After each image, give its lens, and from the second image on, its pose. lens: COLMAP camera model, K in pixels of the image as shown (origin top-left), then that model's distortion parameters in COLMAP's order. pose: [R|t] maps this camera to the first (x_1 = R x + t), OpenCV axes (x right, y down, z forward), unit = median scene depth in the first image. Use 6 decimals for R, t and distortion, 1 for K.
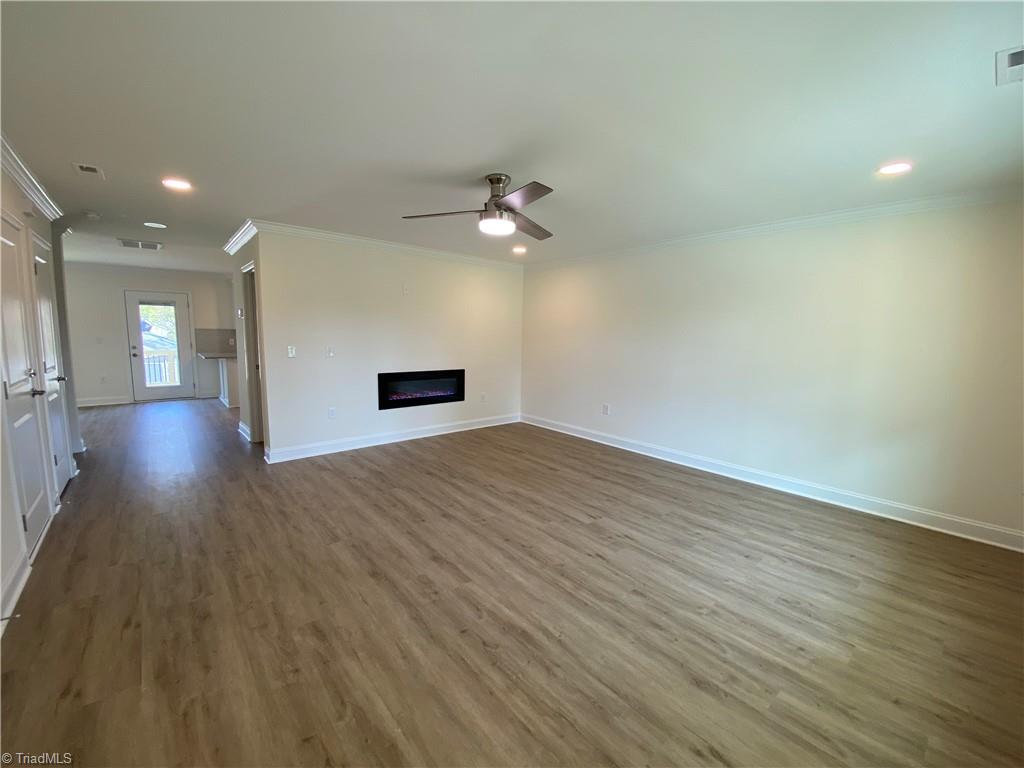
lens RADIAL K [[411.2, 0, 512.1], [0, 411.2, 375.2], [0, 0, 1]] dist [0.015324, 0.000097]
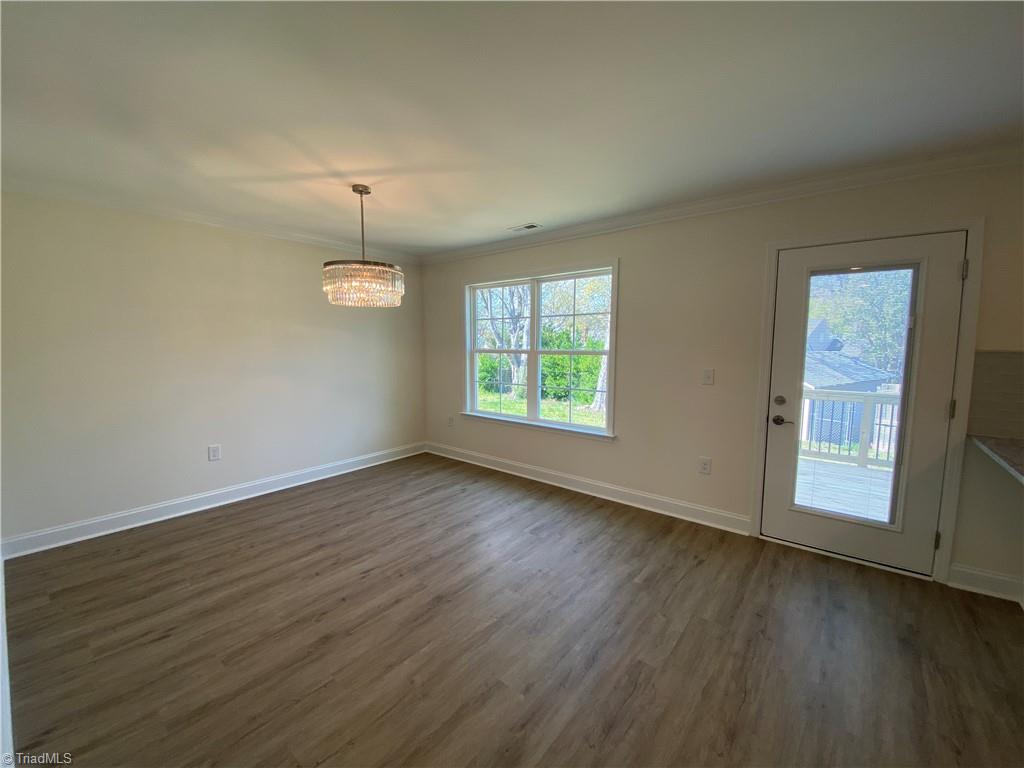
lens RADIAL K [[411.2, 0, 512.2], [0, 411.2, 379.3], [0, 0, 1]] dist [0.015324, 0.000097]
pose [[0.196796, 0.083622, -0.976872, -0.595216], [-0.119483, 0.990975, 0.060759, -0.078788], [0.973137, 0.104762, 0.205012, 0.688602]]
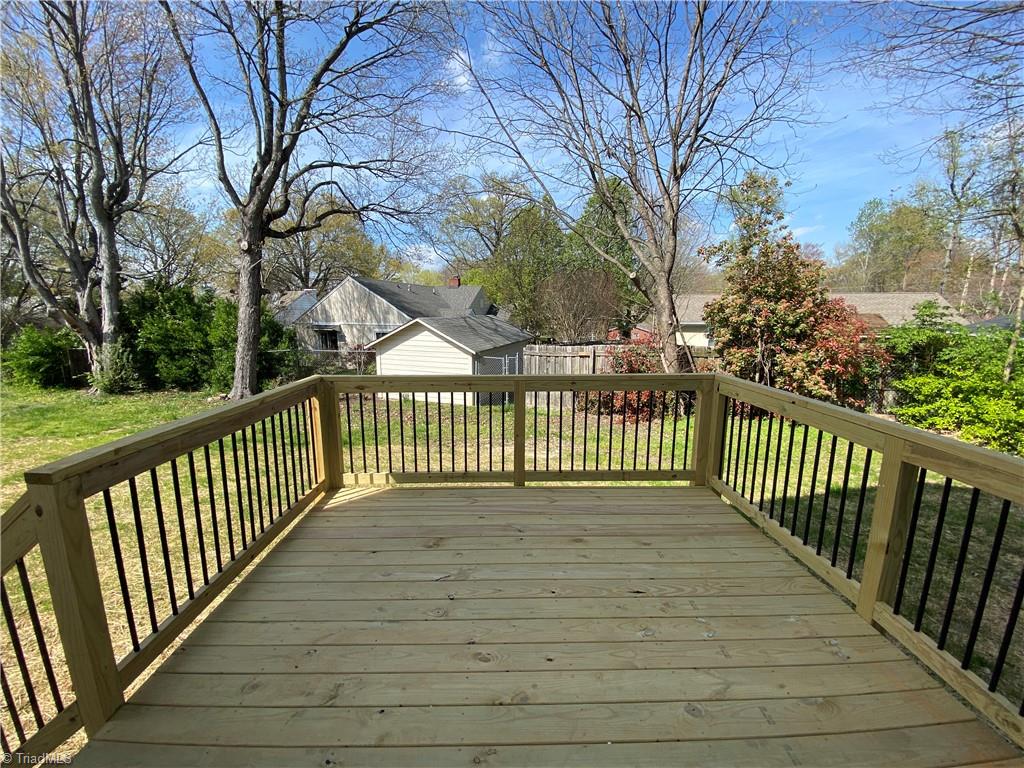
lens RADIAL K [[411.6, 0, 512.6], [0, 411.6, 384.9], [0, 0, 1]] dist [-0.002497, -0.000204]
pose [[0.784032, 0.106832, -0.611458, -0.751137], [-0.072330, 0.994091, 0.080941, -0.089892], [0.616492, -0.019234, 0.787126, 0.886150]]
